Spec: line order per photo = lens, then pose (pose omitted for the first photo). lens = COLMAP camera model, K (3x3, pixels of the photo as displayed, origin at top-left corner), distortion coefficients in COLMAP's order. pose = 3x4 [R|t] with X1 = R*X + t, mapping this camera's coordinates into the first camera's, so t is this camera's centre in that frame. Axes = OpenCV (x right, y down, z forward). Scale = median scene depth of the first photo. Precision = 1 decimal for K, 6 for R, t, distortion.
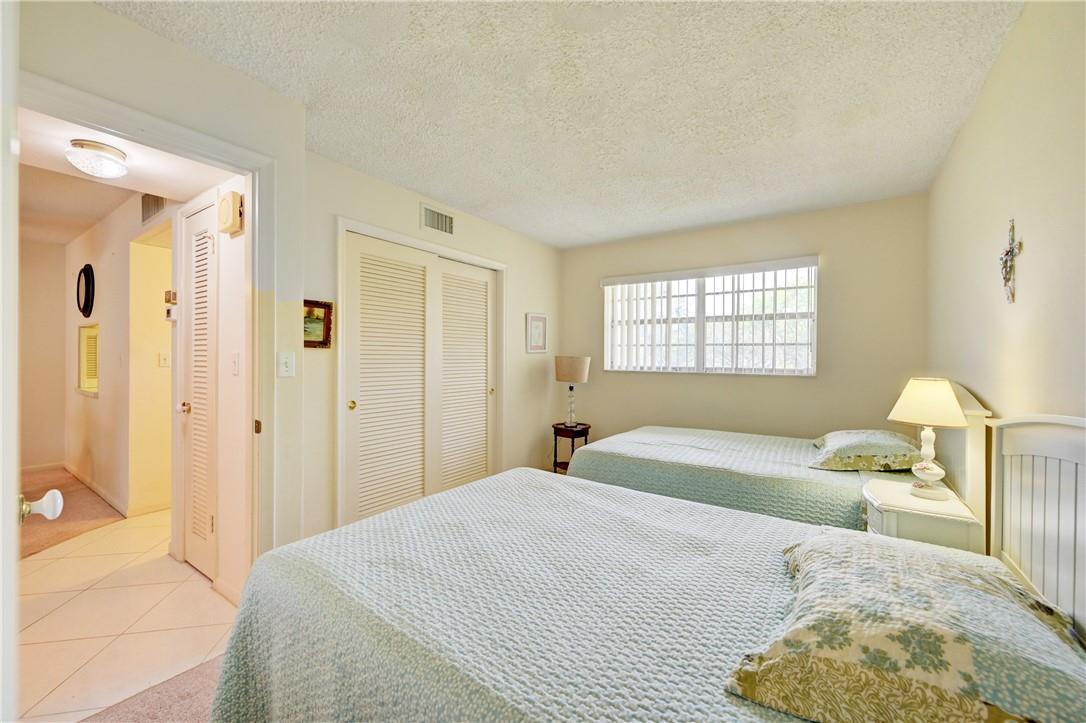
lens RADIAL K [[426.2, 0, 543.0], [0, 426.2, 361.5], [0, 0, 1]] dist [-0.000698, -0.000495]
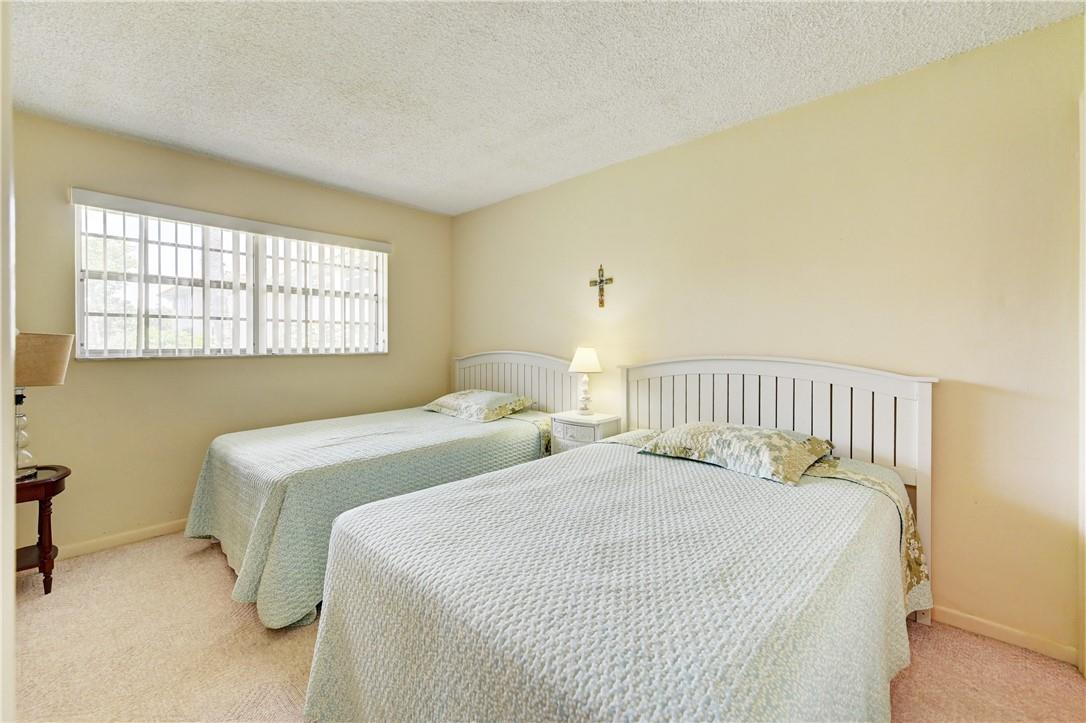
lens RADIAL K [[455.4, 0, 541.9], [0, 455.4, 338.9], [0, 0, 1]] dist [0.123654, -0.000030]
pose [[0.153118, -0.012220, 0.988132, -0.422719], [0.004735, 0.999921, 0.011632, -0.012490], [-0.988197, 0.002898, 0.153164, 0.360506]]
